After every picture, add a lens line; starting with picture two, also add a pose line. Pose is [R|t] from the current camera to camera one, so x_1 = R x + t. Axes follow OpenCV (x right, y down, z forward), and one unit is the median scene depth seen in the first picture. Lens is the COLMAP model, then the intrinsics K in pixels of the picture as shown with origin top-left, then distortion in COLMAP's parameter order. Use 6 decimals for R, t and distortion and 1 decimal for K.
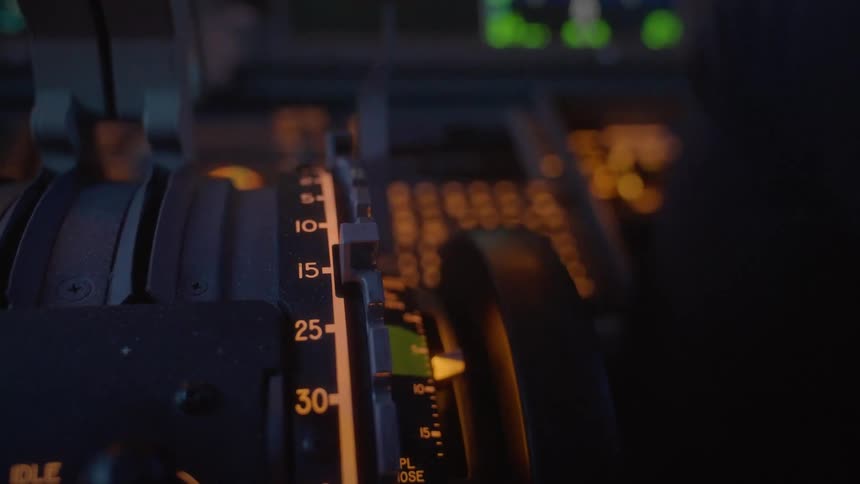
lens RADIAL K [[823.6, 0, 430.8], [0, 823.6, 242.5], [0, 0, 1]] dist [-0.003461, 0.000000]
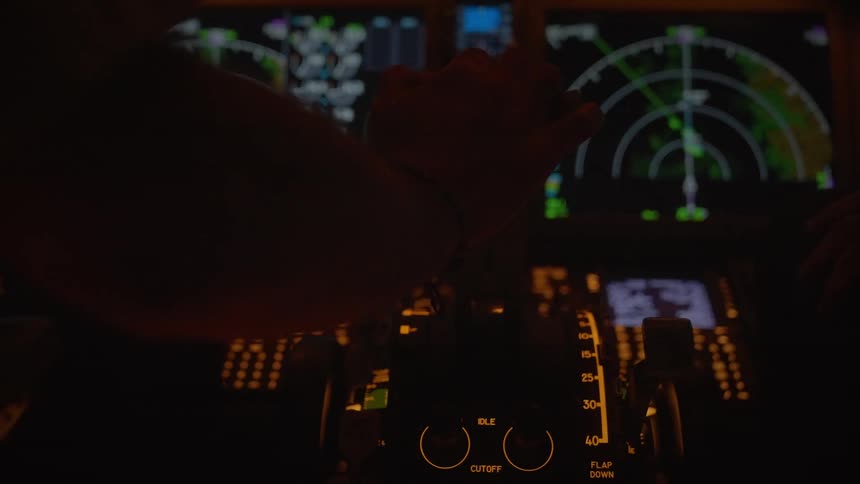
lens RADIAL K [[823.6, 0, 436.3], [0, 823.6, 238.1], [0, 0, 1]] dist [-0.003461, 0.000000]
pose [[0.970759, 0.023746, -0.238878, -0.010697], [-0.063622, 0.984961, -0.160636, 0.112177], [0.231471, 0.171137, 0.957671, -1.410104]]
